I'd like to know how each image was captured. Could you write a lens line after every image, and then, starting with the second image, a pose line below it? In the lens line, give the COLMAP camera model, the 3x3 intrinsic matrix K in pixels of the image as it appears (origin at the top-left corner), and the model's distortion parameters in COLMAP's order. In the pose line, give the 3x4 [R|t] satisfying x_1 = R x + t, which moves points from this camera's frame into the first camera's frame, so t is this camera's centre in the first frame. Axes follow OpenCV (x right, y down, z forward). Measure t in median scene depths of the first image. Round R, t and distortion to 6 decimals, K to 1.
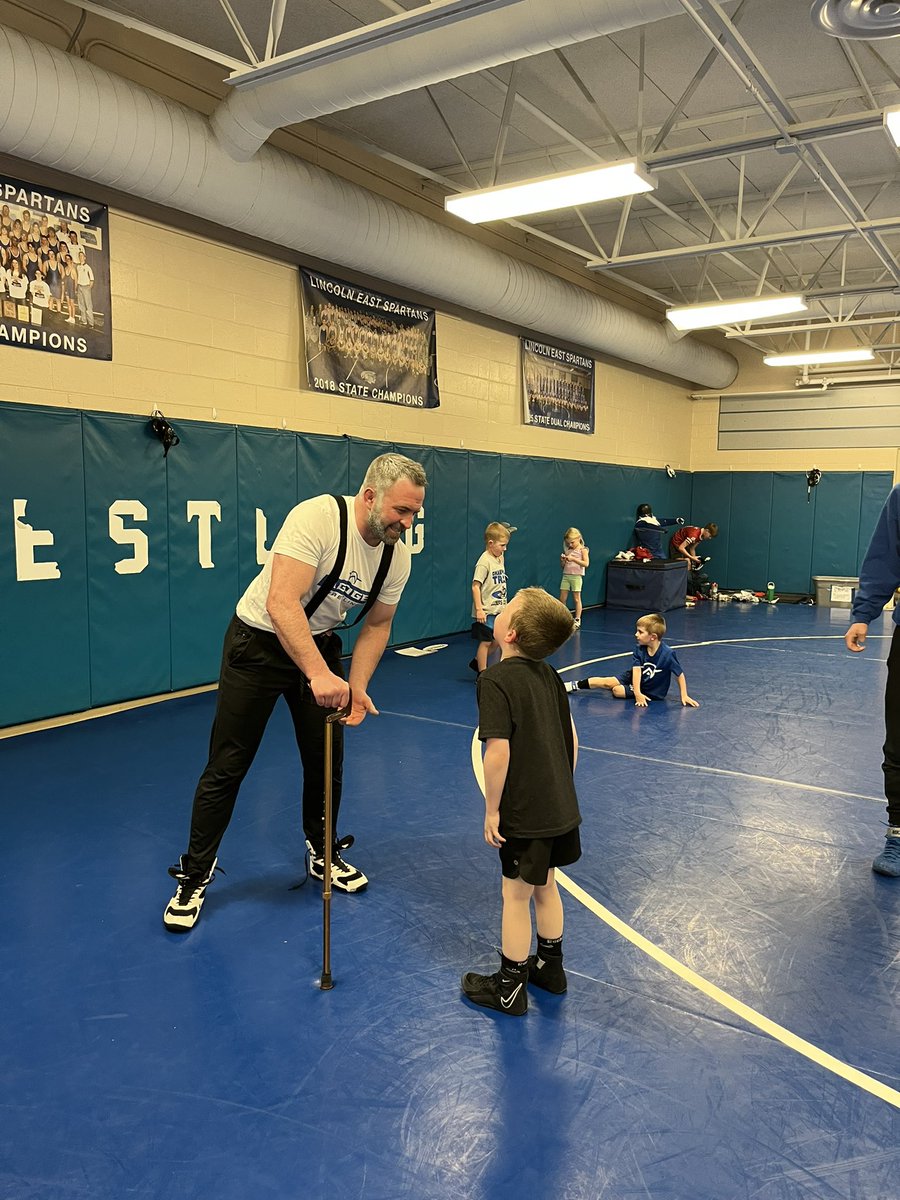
lens RADIAL K [[916.8, 0, 460.4], [0, 916.8, 599.1], [0, 0, 1]] dist [0.032740, 0.001092]
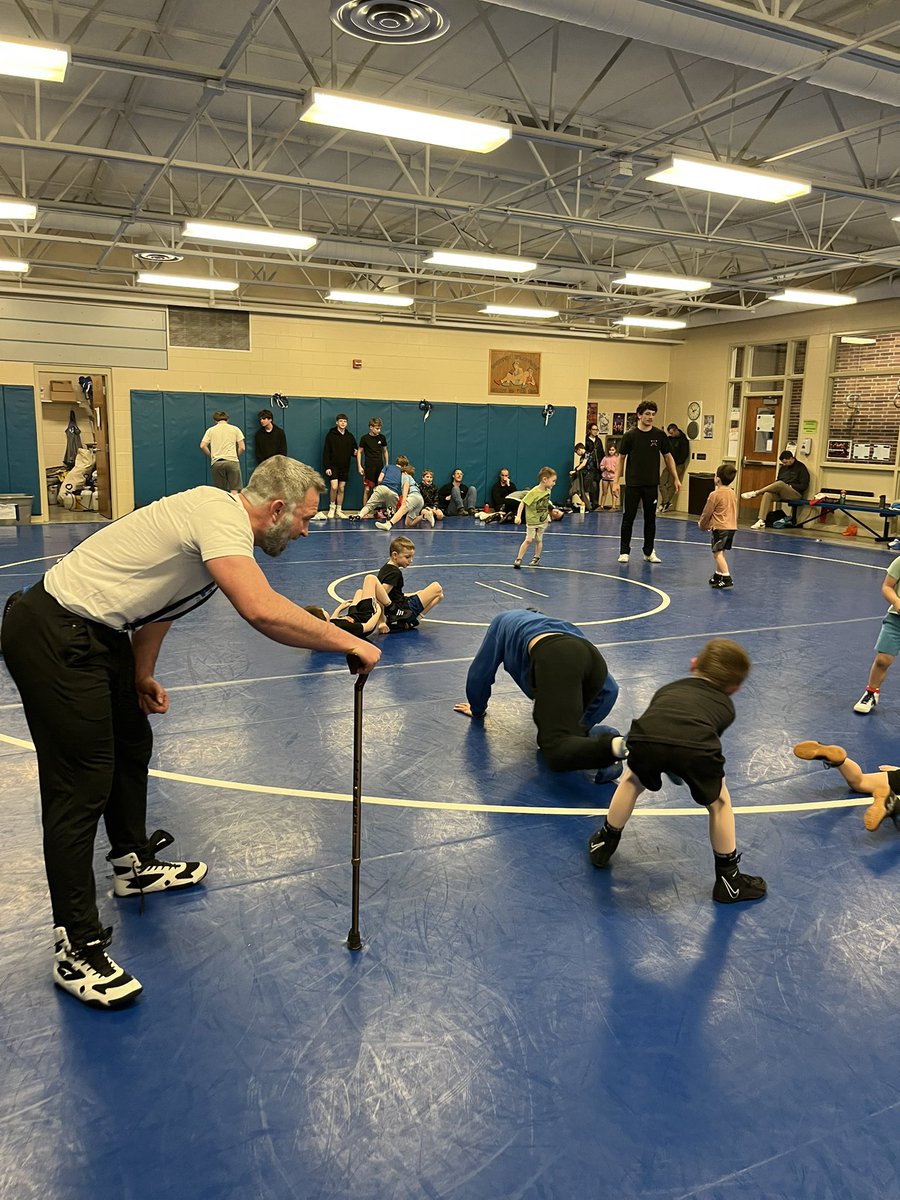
lens RADIAL K [[914.0, 0, 450.0], [0, 914.0, 600.0], [0, 0, 1]] dist [-0.050553, -0.001061]
pose [[0.509305, -0.165665, 0.844490, -0.397396], [0.082081, 0.986174, 0.143957, -0.027190], [-0.856663, -0.004001, 0.515861, 0.213388]]
